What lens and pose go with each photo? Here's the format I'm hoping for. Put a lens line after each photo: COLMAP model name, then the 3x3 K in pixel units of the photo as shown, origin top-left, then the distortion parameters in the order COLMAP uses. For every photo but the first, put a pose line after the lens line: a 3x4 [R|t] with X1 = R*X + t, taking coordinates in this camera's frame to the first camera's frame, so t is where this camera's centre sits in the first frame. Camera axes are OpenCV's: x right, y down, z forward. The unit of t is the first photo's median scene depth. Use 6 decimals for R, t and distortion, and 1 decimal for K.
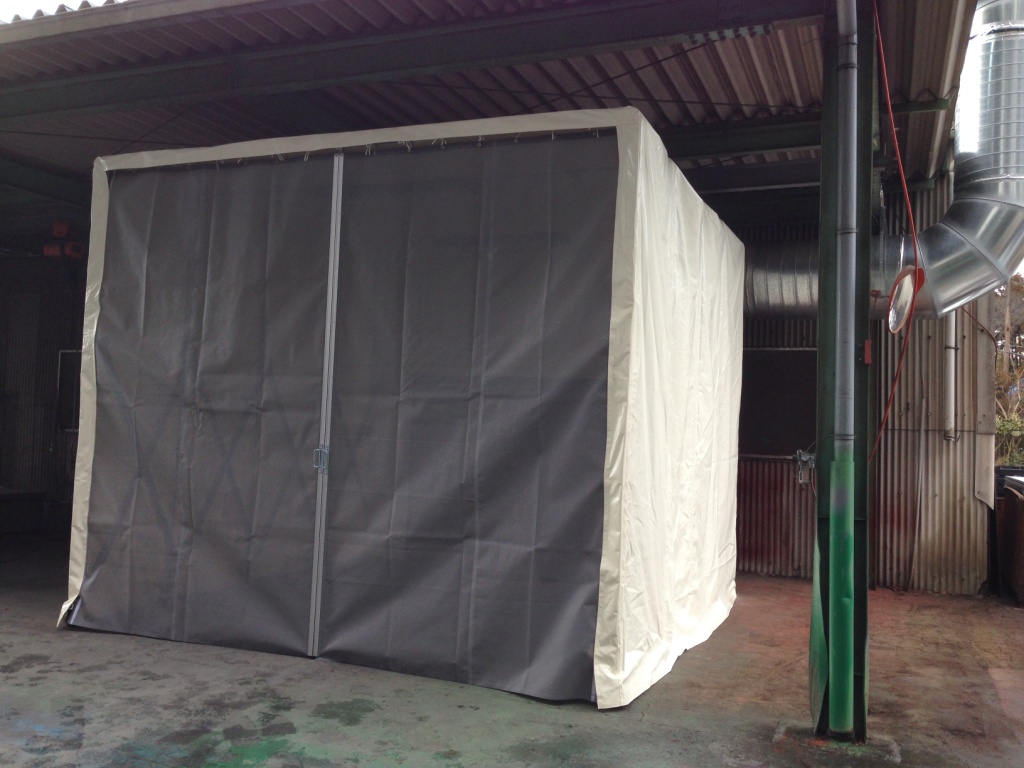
lens RADIAL K [[827.7, 0, 512.0], [0, 827.7, 384.0], [0, 0, 1]] dist [0.004679, -0.103823]
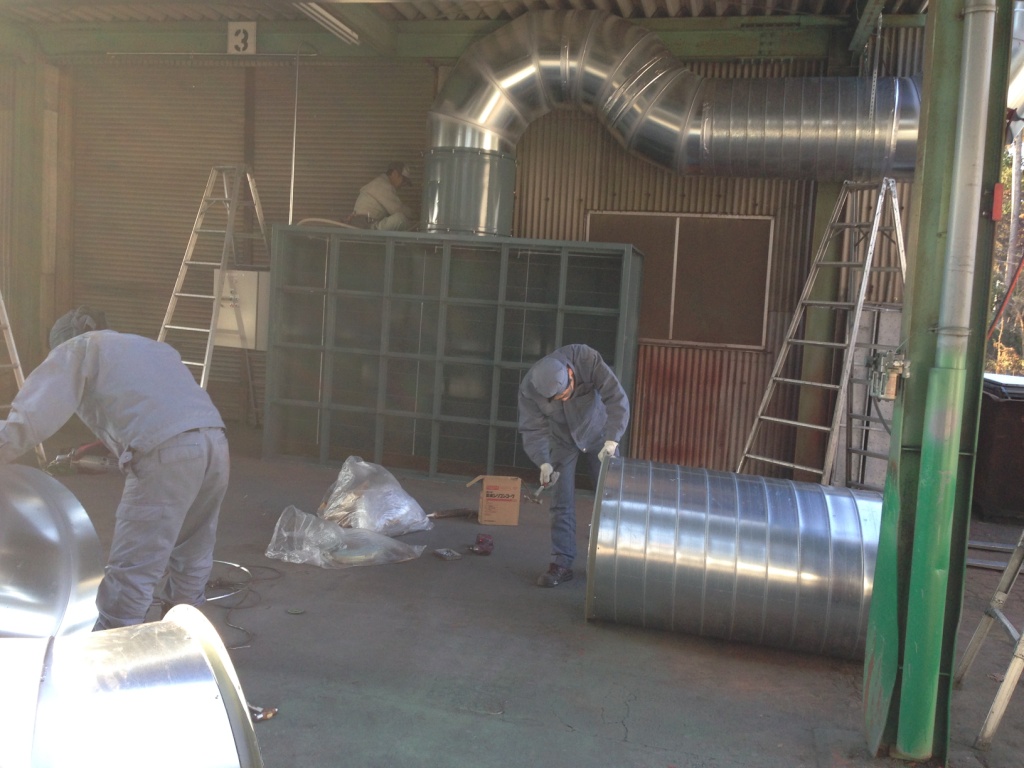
lens RADIAL K [[827.7, 0, 512.0], [0, 827.7, 384.0], [0, 0, 1]] dist [0.004679, -0.103823]
pose [[0.987527, 0.006396, 0.157317, -0.022164], [-0.029646, 0.988855, 0.145897, 0.009784], [-0.154631, -0.148741, 0.976712, 0.193656]]
